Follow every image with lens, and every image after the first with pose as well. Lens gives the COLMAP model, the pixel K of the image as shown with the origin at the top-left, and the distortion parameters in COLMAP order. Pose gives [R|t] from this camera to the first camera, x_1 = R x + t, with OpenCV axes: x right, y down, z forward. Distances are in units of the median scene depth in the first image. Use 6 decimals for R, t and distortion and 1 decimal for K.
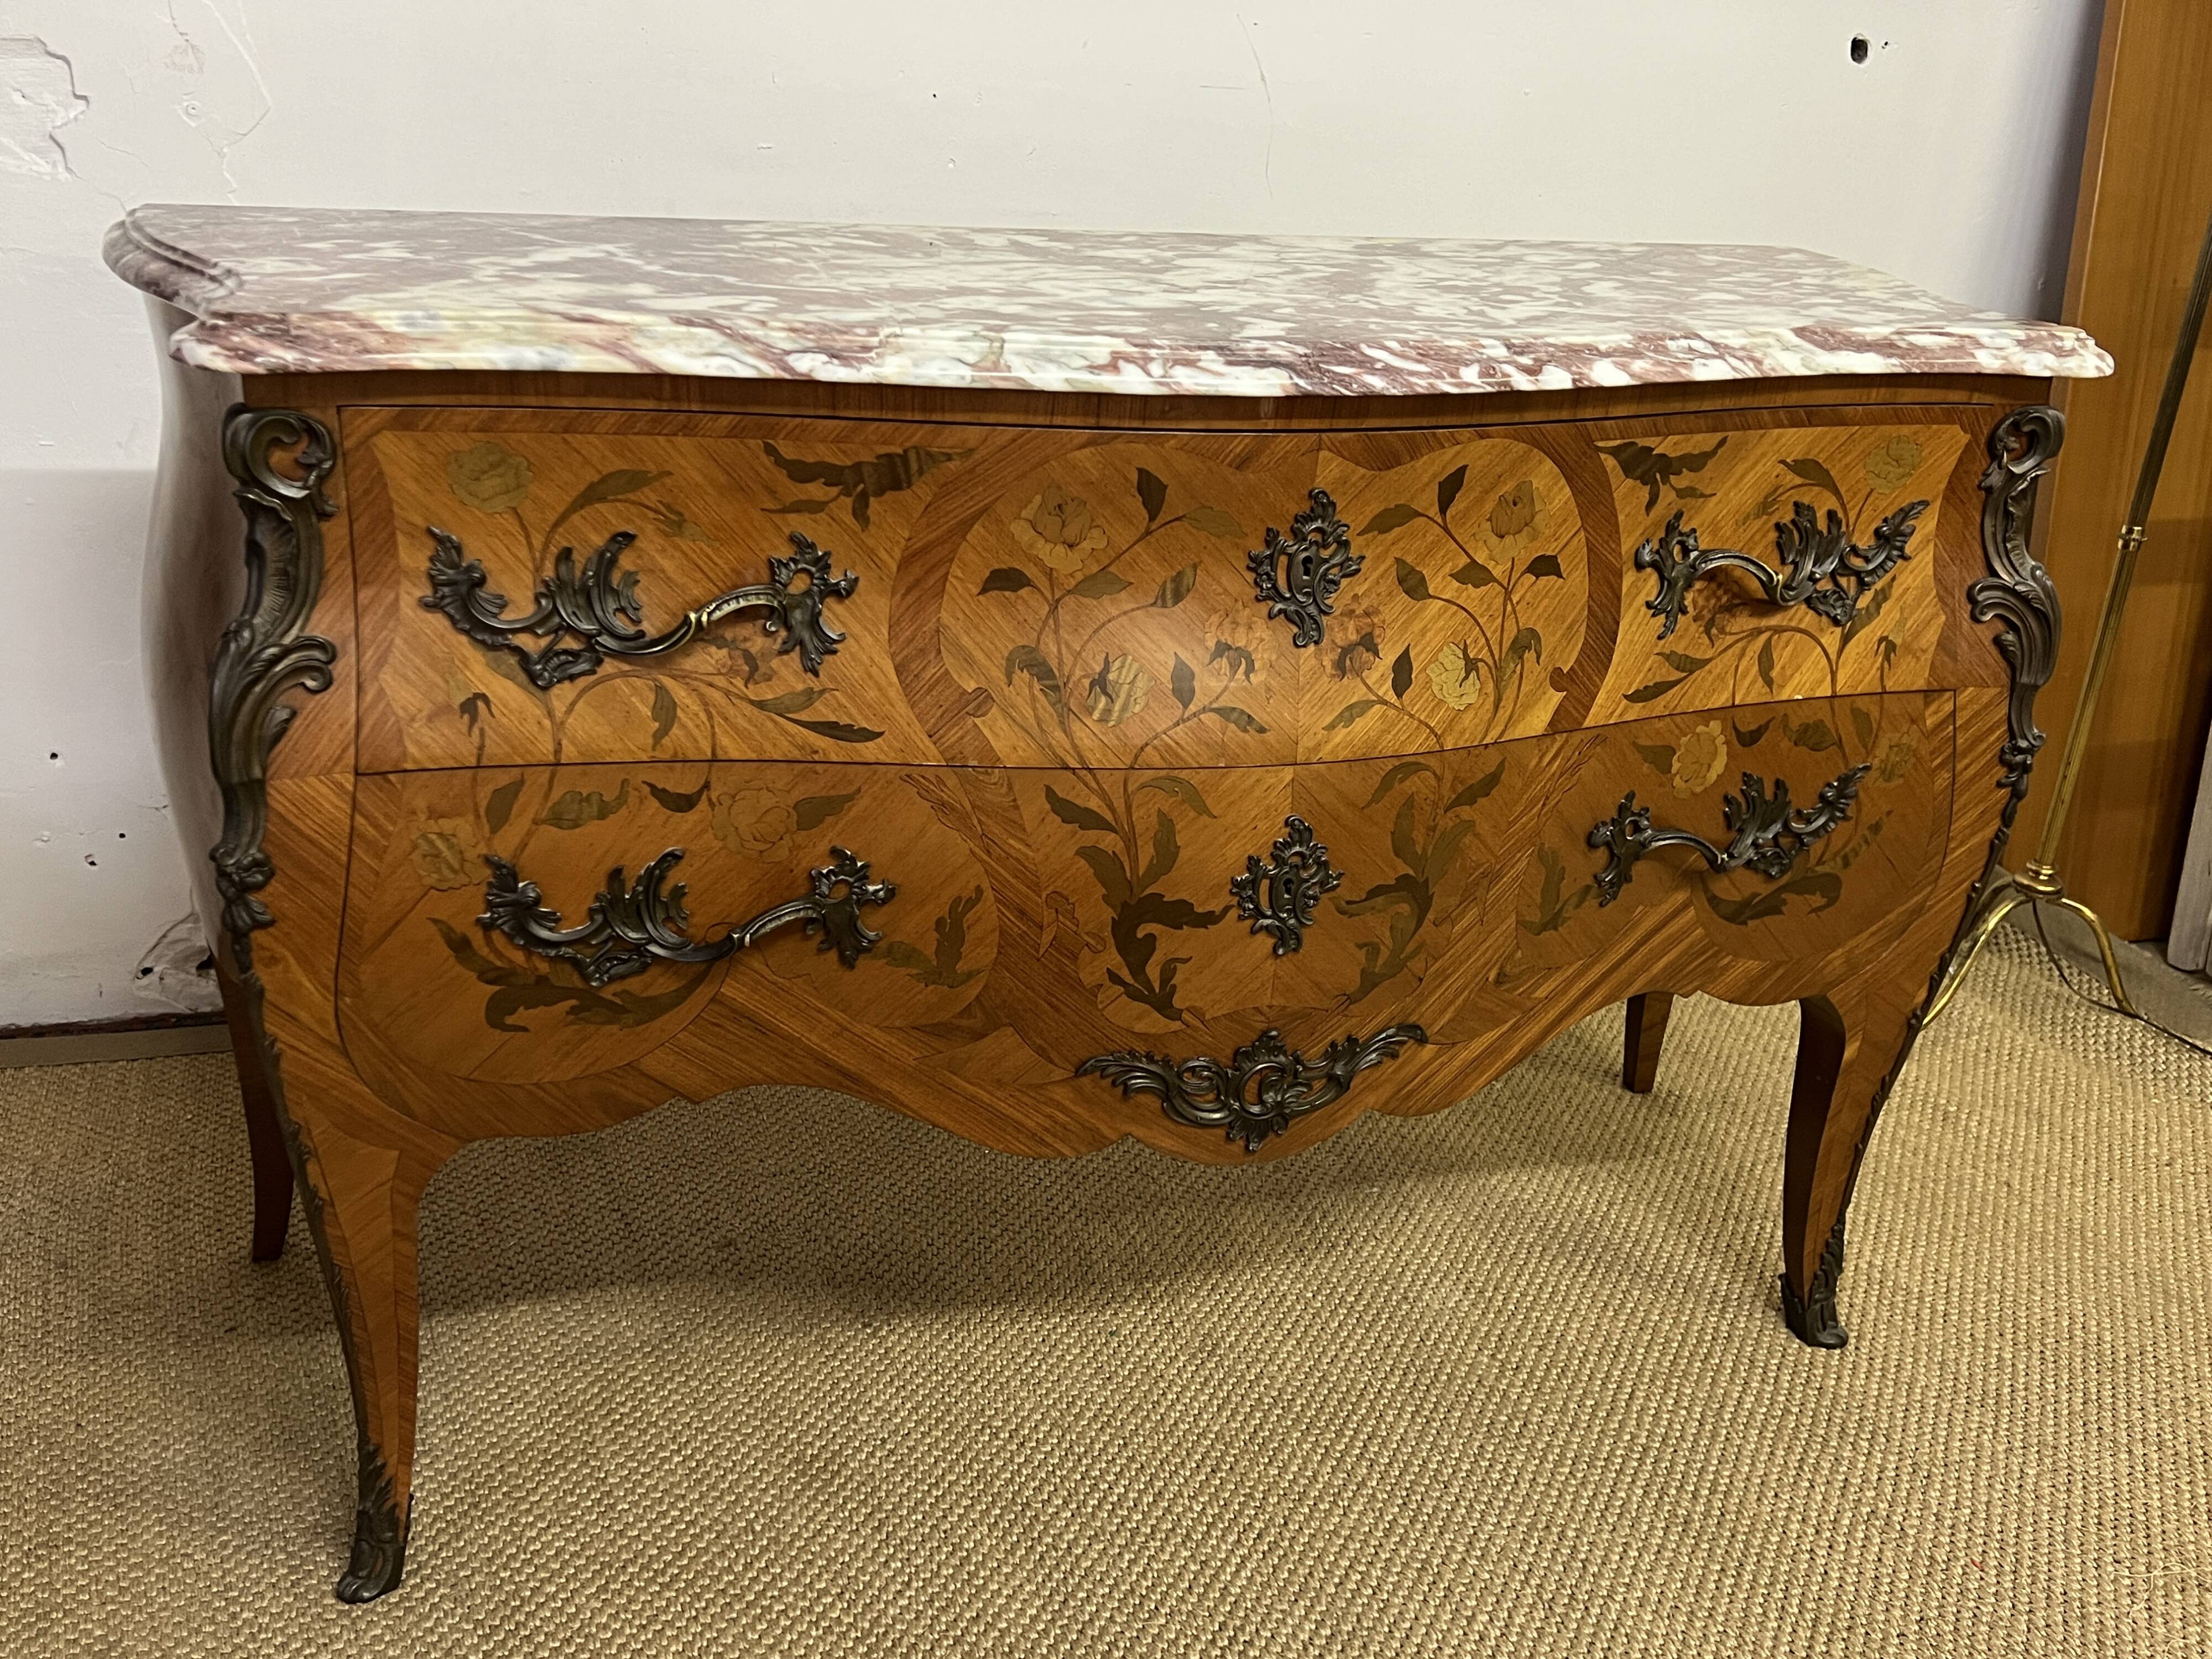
lens RADIAL K [[2021.2, 0, 1095.6], [0, 2021.2, 837.8], [0, 0, 1]] dist [0.061708, 0.000000]
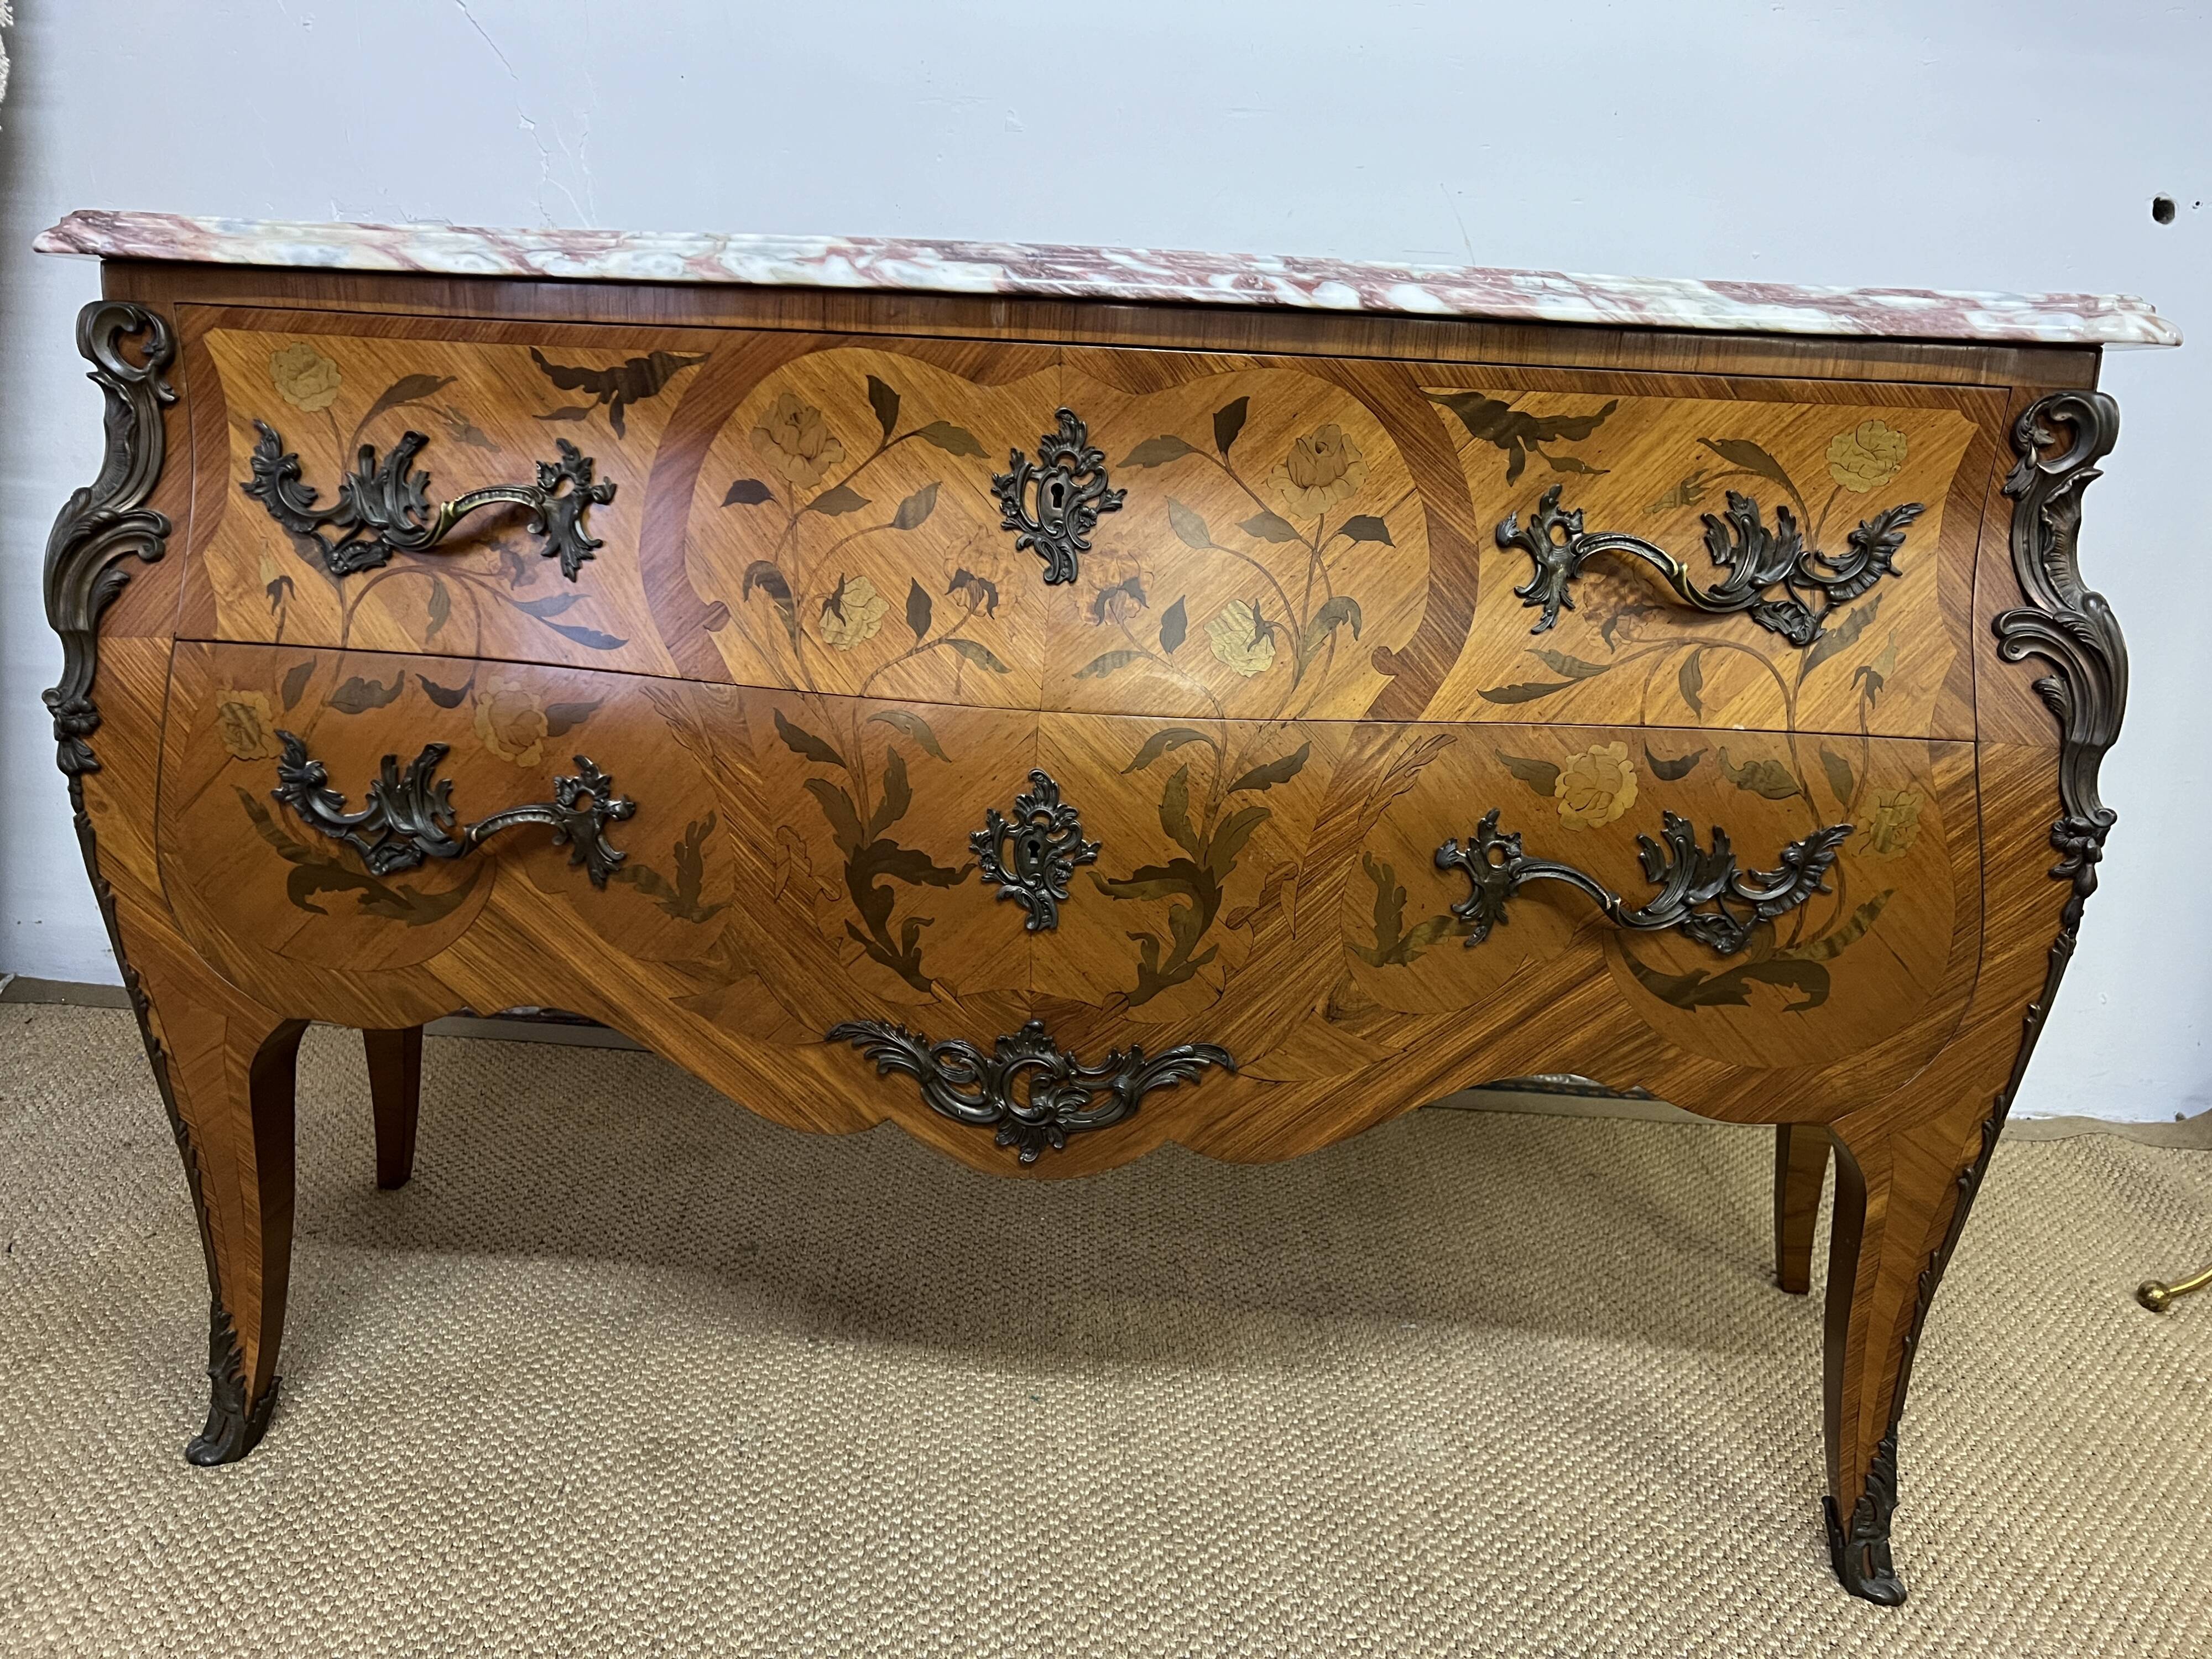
lens RADIAL K [[1667.6, 0, 1115.6], [0, 1667.6, 829.2], [0, 0, 1]] dist [0.040068, -0.034712]
pose [[0.928286, 0.074463, -0.364335, 0.409409], [-0.134876, 0.980451, -0.143263, 0.119468], [0.346545, 0.182129, 0.920182, 0.322155]]
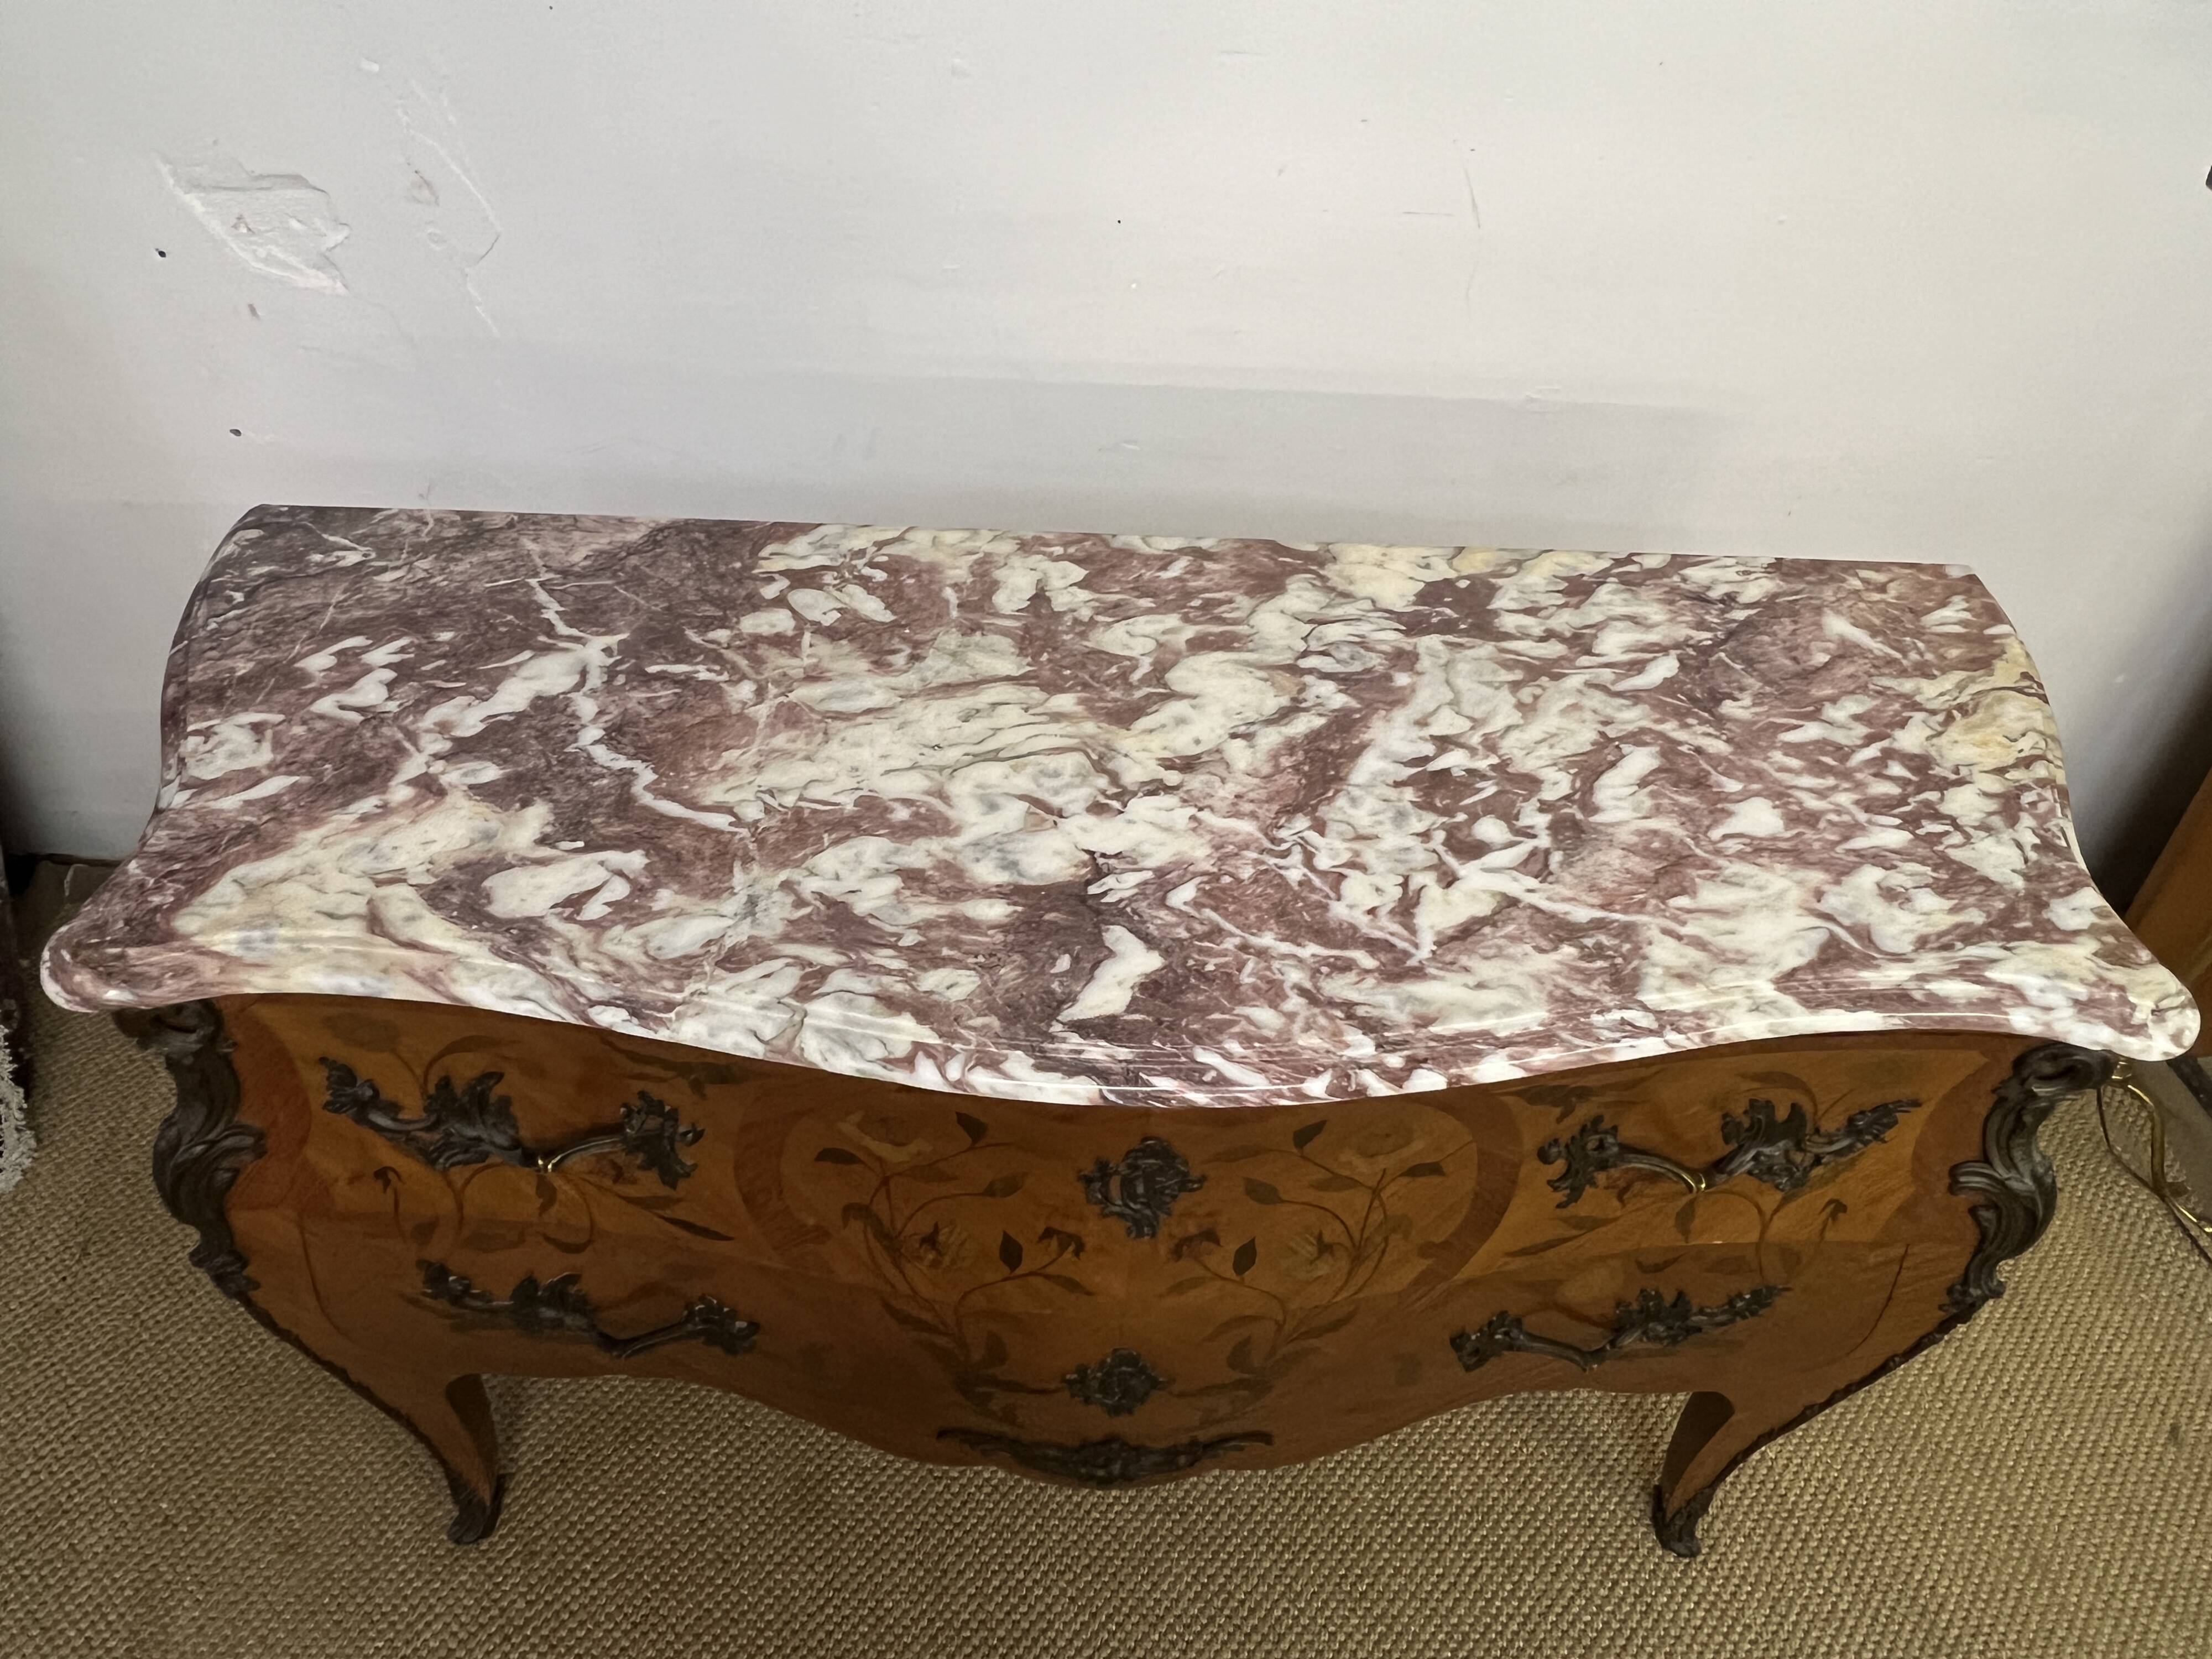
lens RADIAL K [[1462.3, 0, 1091.6], [0, 1462.3, 832.8], [0, 0, 1]] dist [-0.002271, 0.014610]
pose [[0.953825, 0.197369, -0.226412, 0.203226], [-0.106435, 0.926983, 0.359687, -0.532289], [0.280871, -0.318981, 0.905186, 0.392478]]
